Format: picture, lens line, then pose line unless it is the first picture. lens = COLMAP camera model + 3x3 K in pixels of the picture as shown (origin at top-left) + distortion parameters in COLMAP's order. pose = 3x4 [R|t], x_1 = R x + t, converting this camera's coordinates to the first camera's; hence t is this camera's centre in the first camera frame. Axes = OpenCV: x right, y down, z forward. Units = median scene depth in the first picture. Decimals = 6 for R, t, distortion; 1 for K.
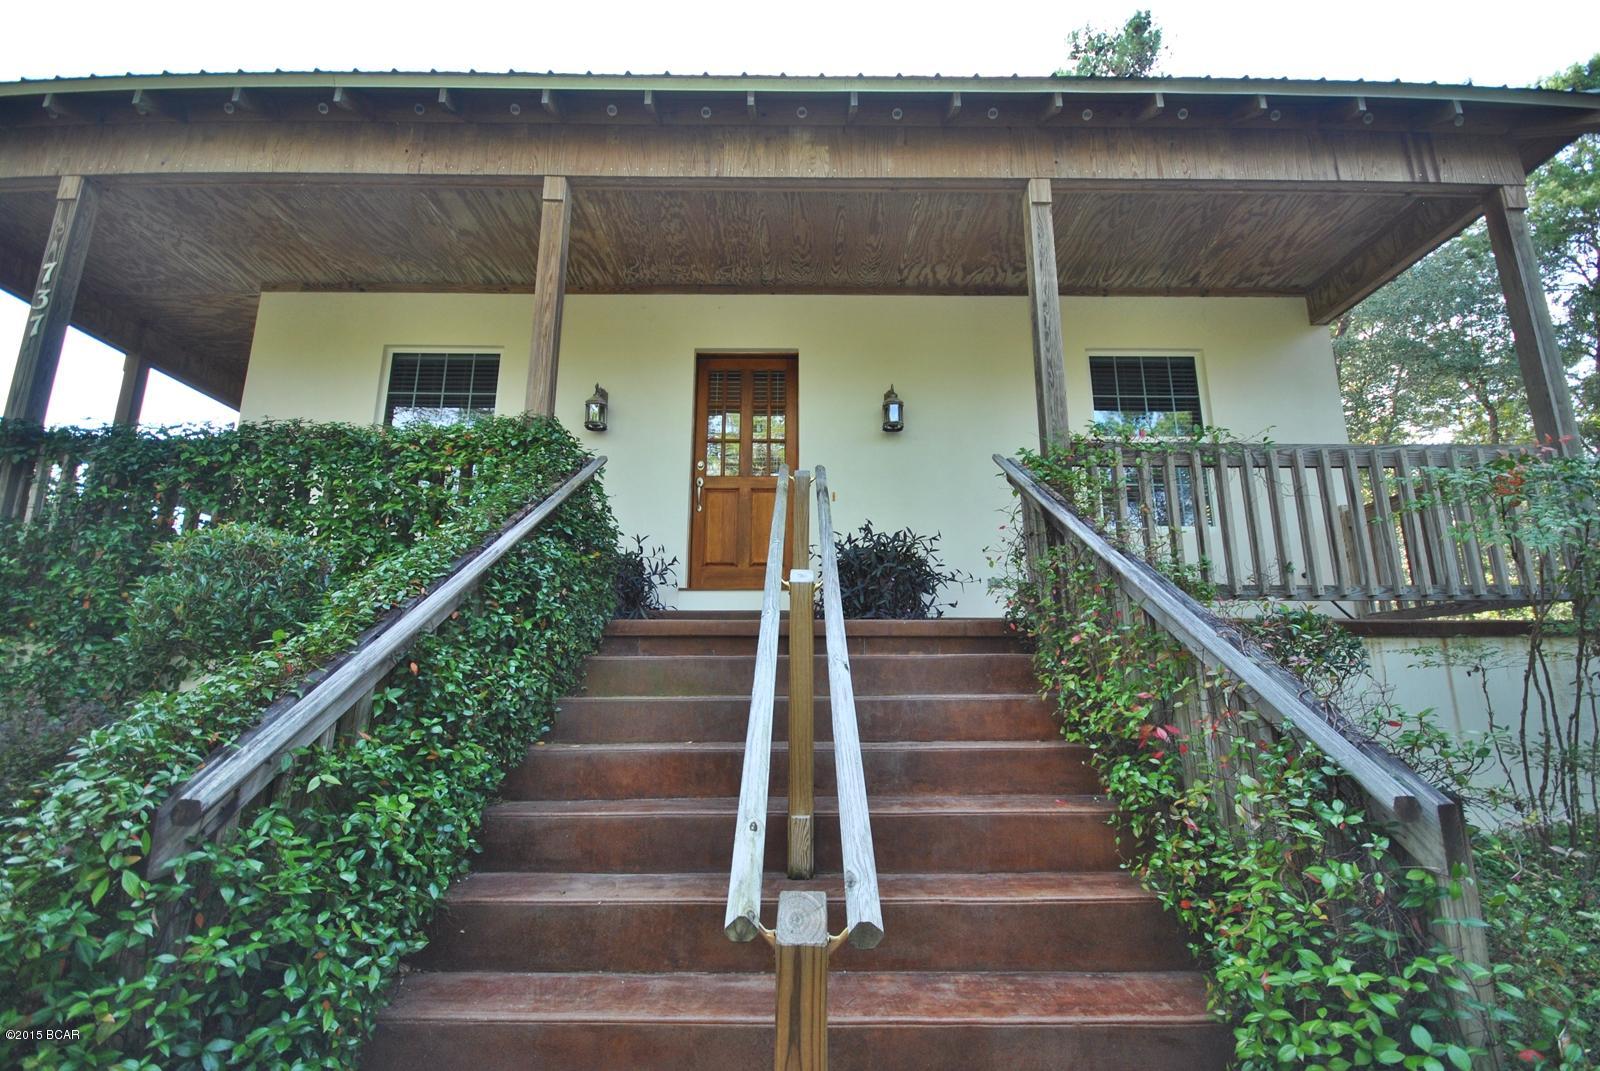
lens RADIAL K [[707.8, 0, 806.0], [0, 707.8, 533.2], [0, 0, 1]] dist [0.010981, -0.012496]
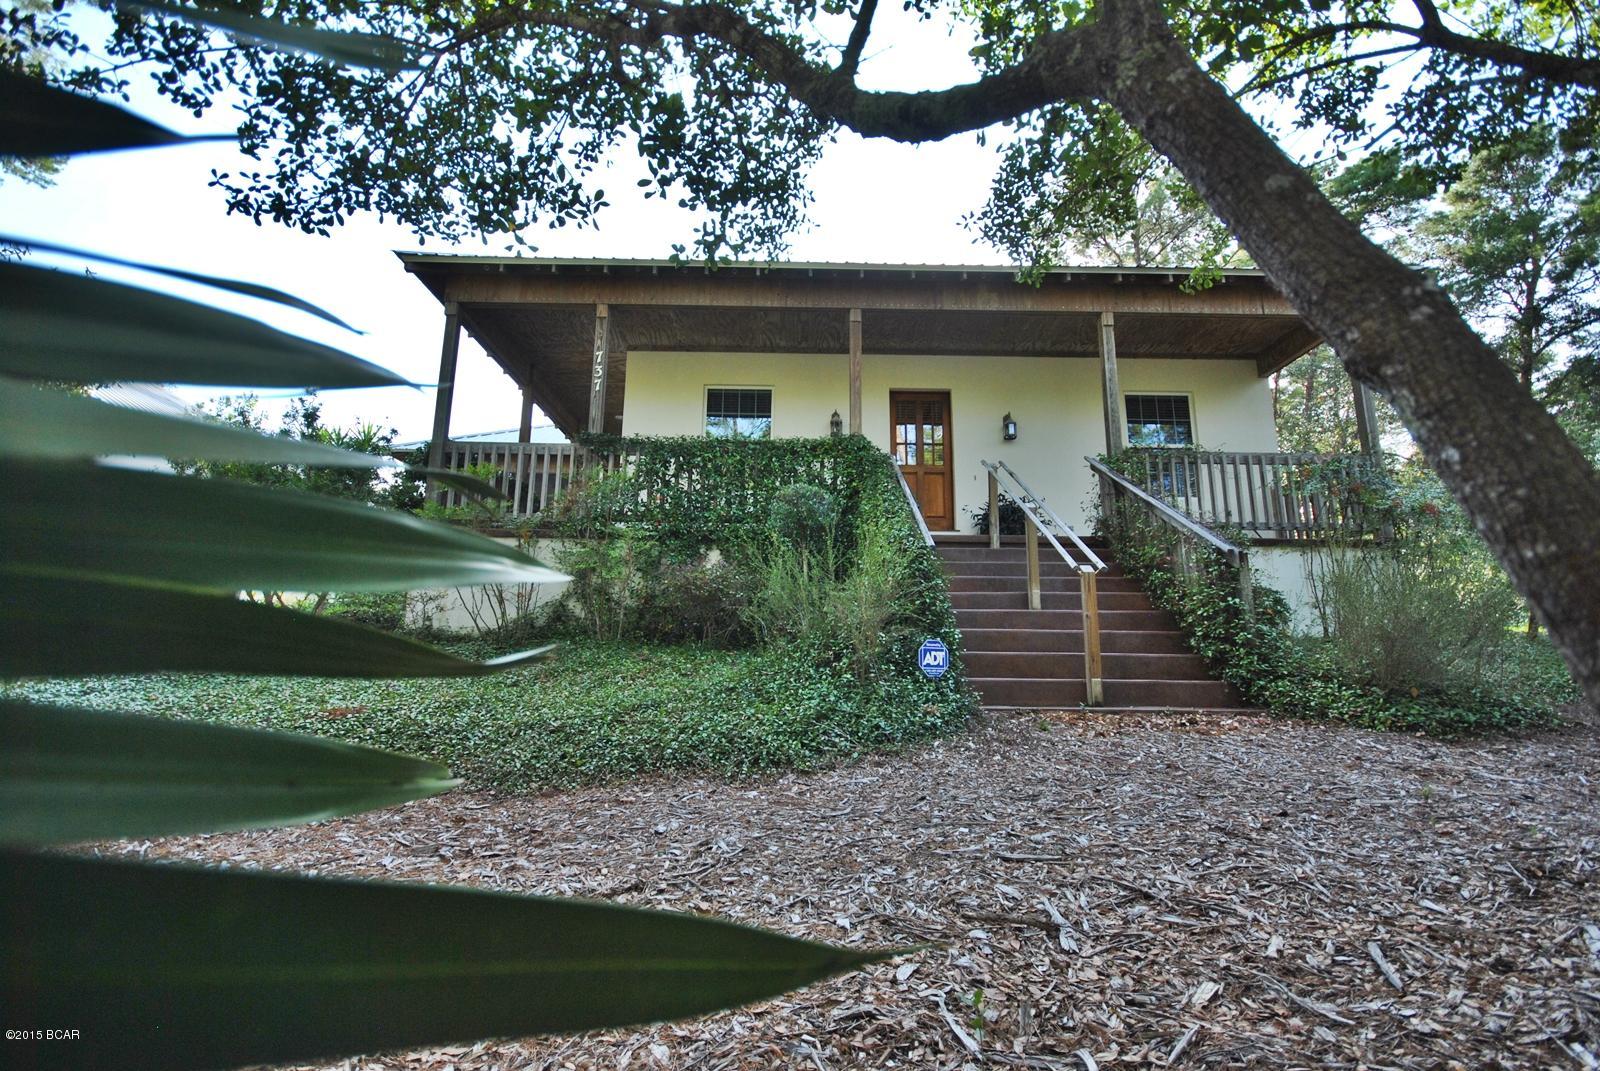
lens RADIAL K [[707.8, 0, 798.5], [0, 707.8, 533.9], [0, 0, 1]] dist [0.010981, -0.012496]
pose [[0.999876, 0.013051, -0.008787, -0.470592], [-0.012895, 0.999763, 0.017551, 0.076508], [0.009014, -0.017435, 0.999807, -0.916003]]
